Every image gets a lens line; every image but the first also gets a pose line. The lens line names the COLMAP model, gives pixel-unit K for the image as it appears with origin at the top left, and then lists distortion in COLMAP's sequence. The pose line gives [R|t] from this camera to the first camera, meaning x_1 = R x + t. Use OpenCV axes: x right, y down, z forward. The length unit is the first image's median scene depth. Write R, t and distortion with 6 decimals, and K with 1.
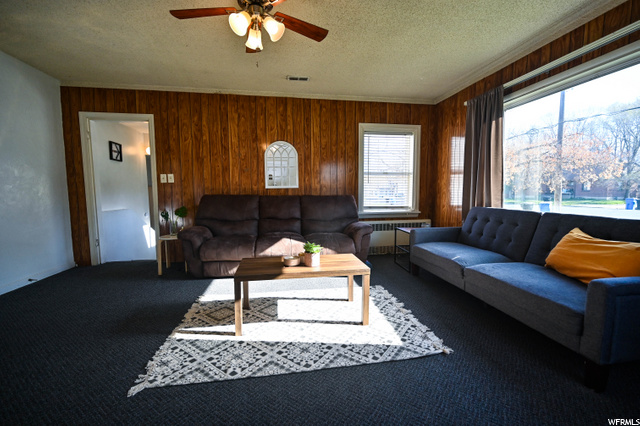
lens RADIAL K [[265.3, 0, 320.0], [0, 265.3, 213.0], [0, 0, 1]] dist [-0.002583, -0.000276]
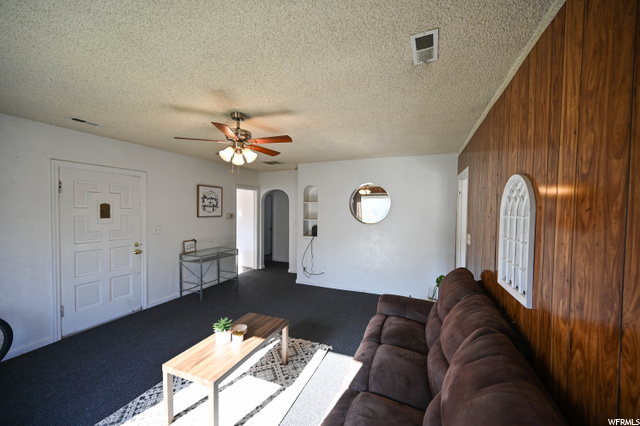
lens RADIAL K [[265.3, 0, 320.0], [0, 265.3, 213.0], [0, 0, 1]] dist [-0.002583, -0.000276]
pose [[-0.538995, 0.031242, -0.841730, 0.368489], [-0.076360, 0.993385, 0.085767, -0.249730], [0.838841, 0.110502, -0.533043, 1.062888]]
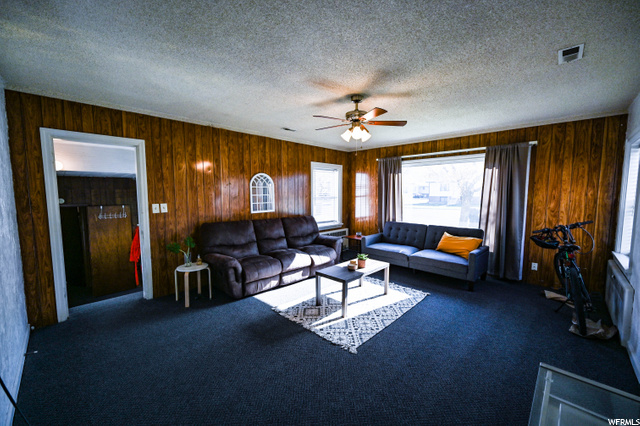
lens RADIAL K [[265.3, 0, 320.0], [0, 265.3, 213.0], [0, 0, 1]] dist [-0.002583, -0.000276]
pose [[0.792055, -0.043091, 0.608927, -0.721670], [0.044596, 0.998925, 0.012682, -0.103277], [-0.608818, 0.017111, 0.793125, -0.102813]]
